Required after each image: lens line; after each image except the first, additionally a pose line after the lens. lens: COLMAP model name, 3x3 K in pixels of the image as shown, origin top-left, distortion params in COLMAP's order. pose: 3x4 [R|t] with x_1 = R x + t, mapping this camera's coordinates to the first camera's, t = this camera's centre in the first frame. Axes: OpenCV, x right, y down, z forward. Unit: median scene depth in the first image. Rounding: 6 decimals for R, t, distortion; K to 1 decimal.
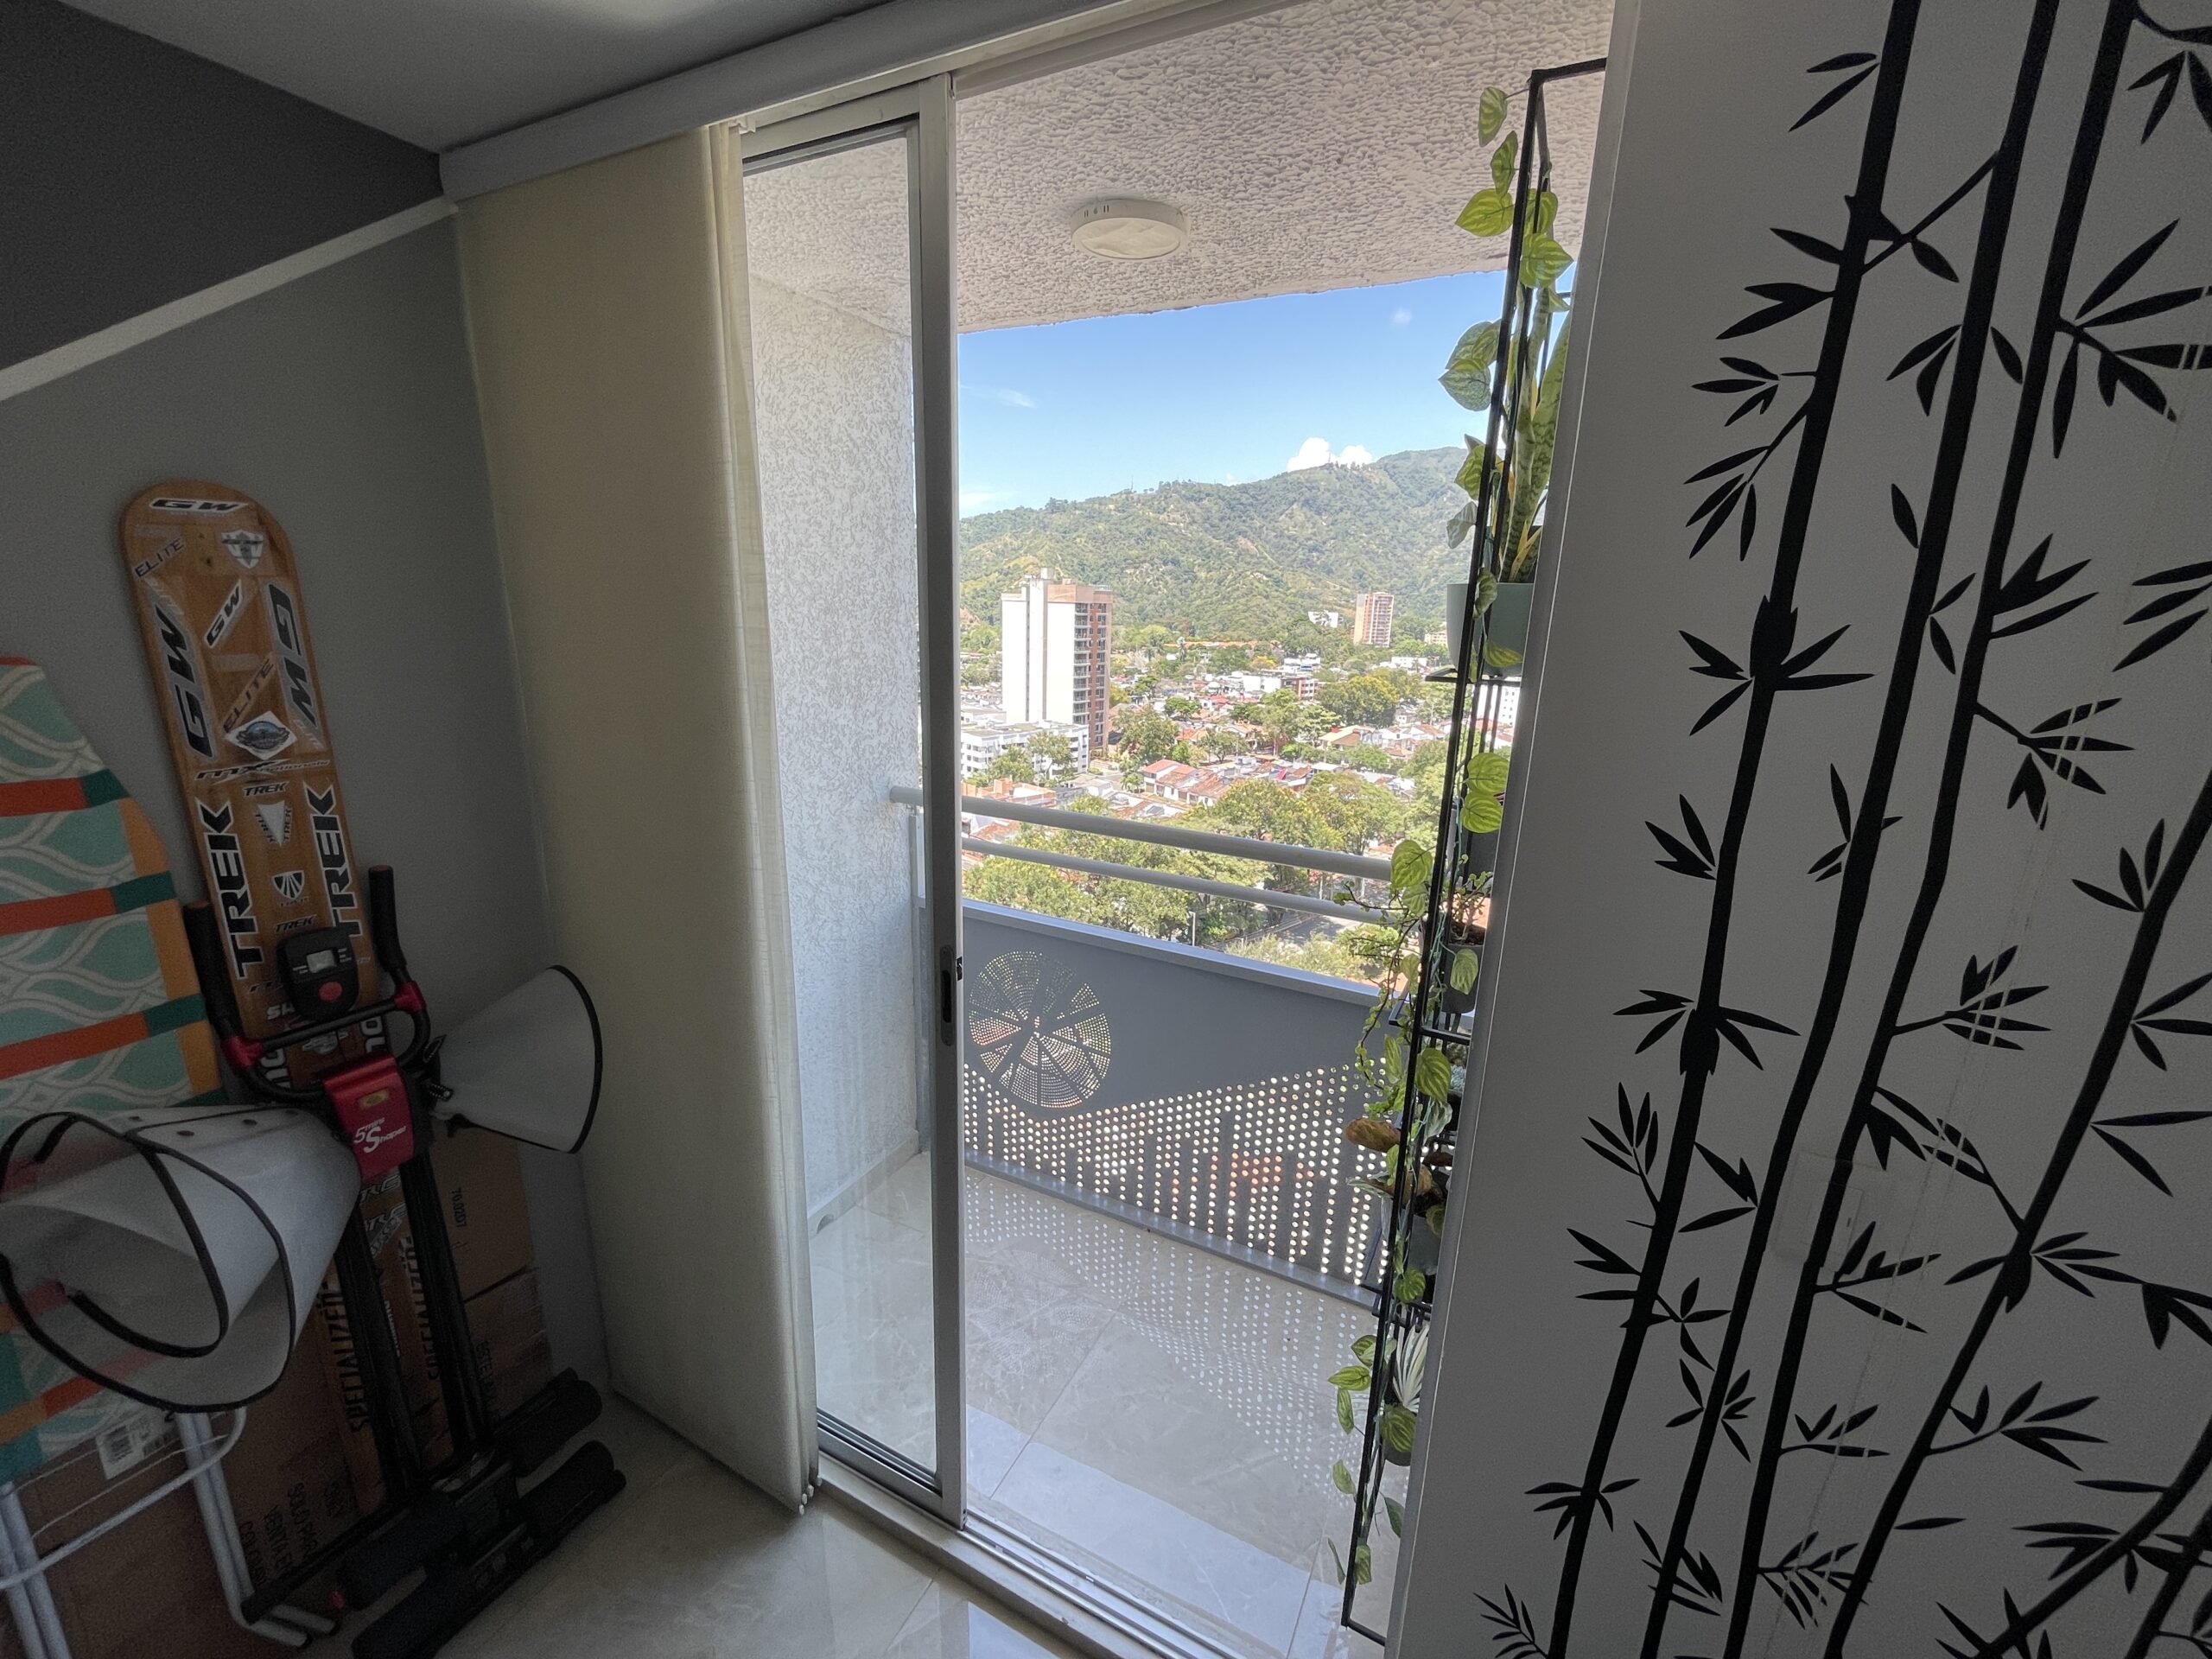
lens RADIAL K [[895.4, 0, 1106.3], [0, 895.4, 831.5], [0, 0, 1]] dist [-0.000119, 0.000067]
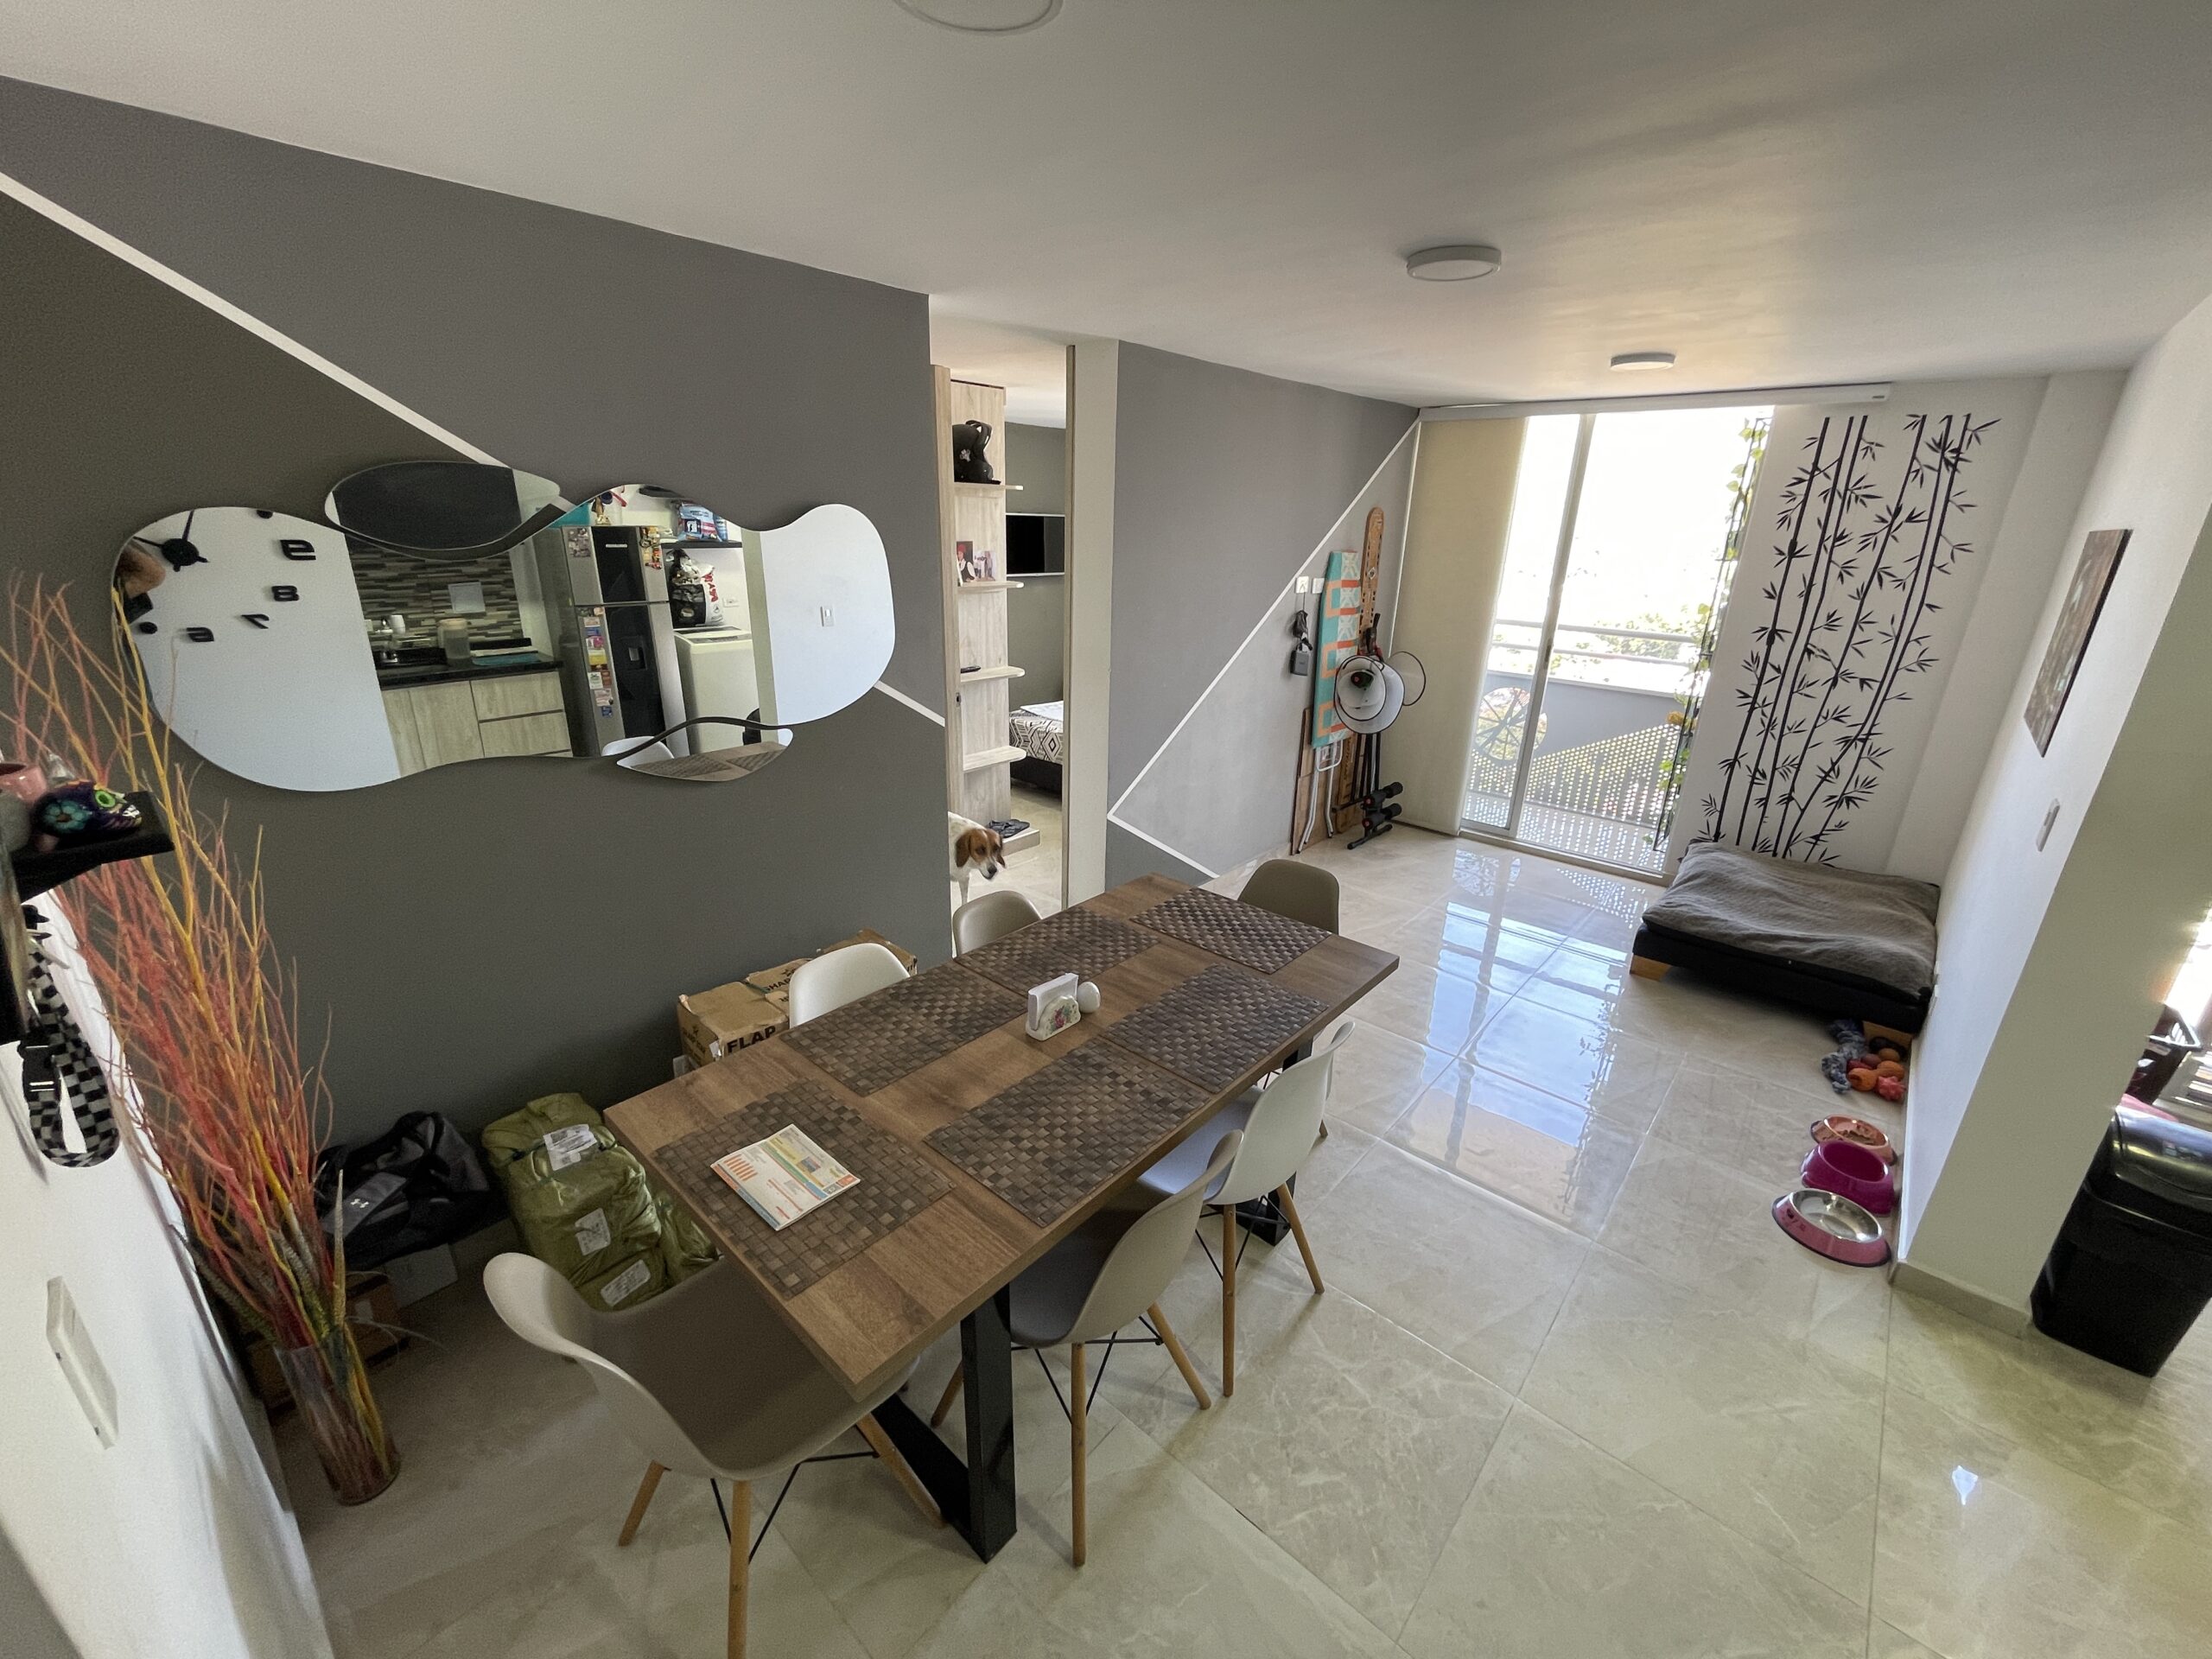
lens RADIAL K [[895.4, 0, 1104.2], [0, 895.4, 835.5], [0, 0, 1]] dist [-0.000119, 0.000067]
pose [[0.967429, 0.074149, -0.242041, -1.527624], [-0.051643, 0.993841, 0.098047, 1.016094], [0.247820, -0.082354, 0.965299, -4.569356]]
